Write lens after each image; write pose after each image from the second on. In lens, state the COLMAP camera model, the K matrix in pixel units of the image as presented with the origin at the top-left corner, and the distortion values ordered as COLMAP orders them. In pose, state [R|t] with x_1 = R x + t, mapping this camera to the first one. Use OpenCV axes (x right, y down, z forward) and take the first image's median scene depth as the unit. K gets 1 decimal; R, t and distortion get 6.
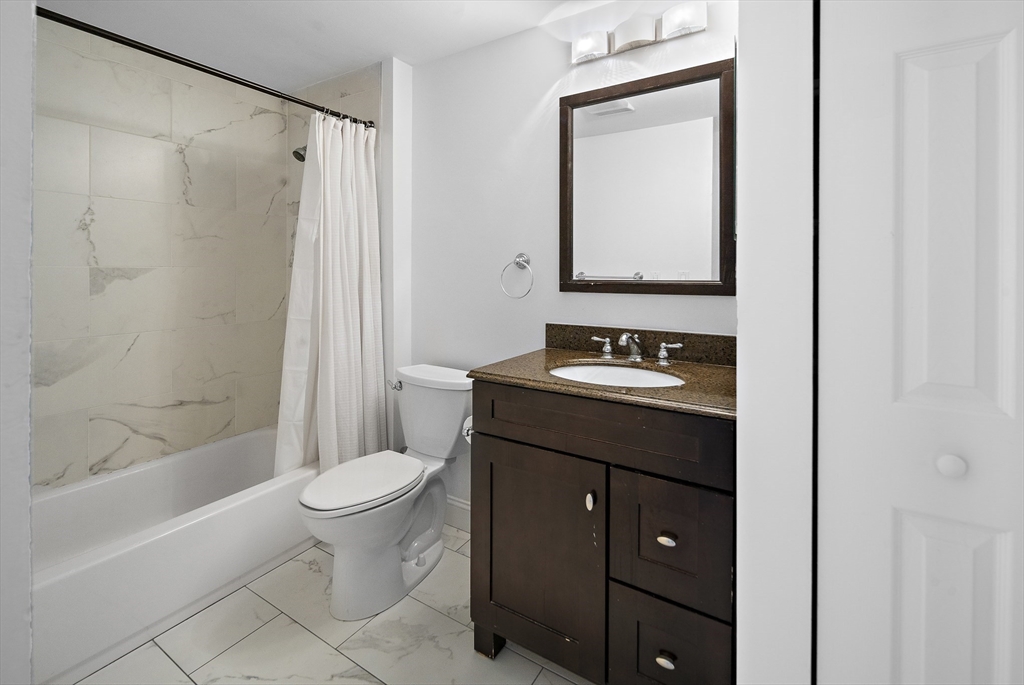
lens RADIAL K [[449.1, 0, 513.4], [0, 449.1, 269.3], [0, 0, 1]] dist [0.001937, -0.000276]
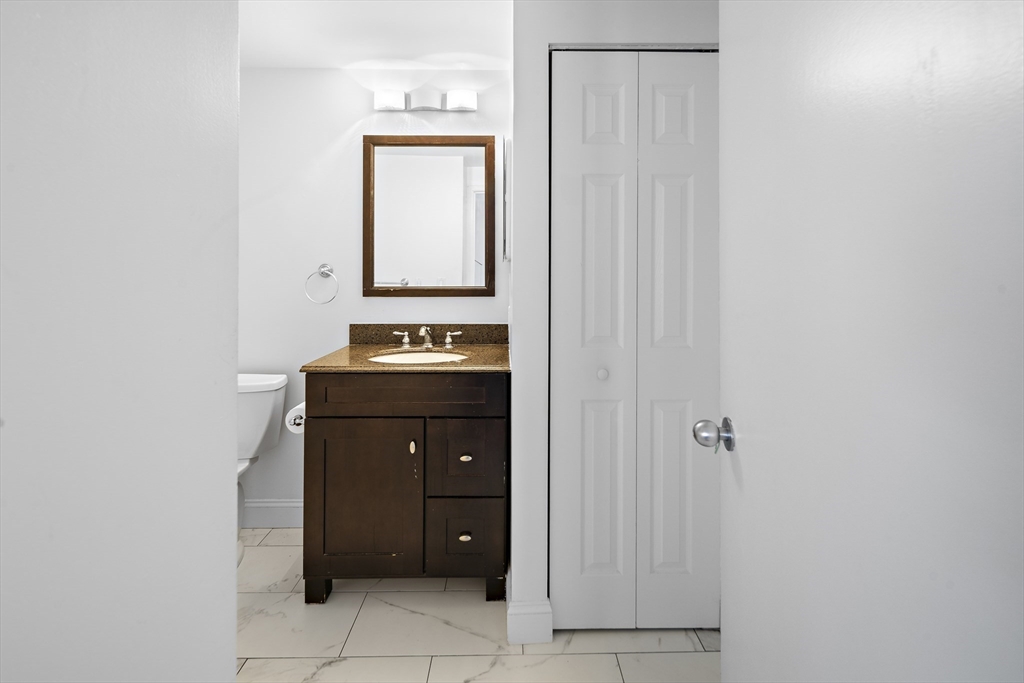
lens RADIAL K [[487.7, 0, 496.5], [0, 487.7, 264.7], [0, 0, 1]] dist [-0.001307, -0.000515]
pose [[0.840901, 0.010499, 0.541087, -0.345008], [-0.004216, 0.999909, -0.012851, -0.023813], [-0.541173, 0.008525, 0.840868, -0.330132]]
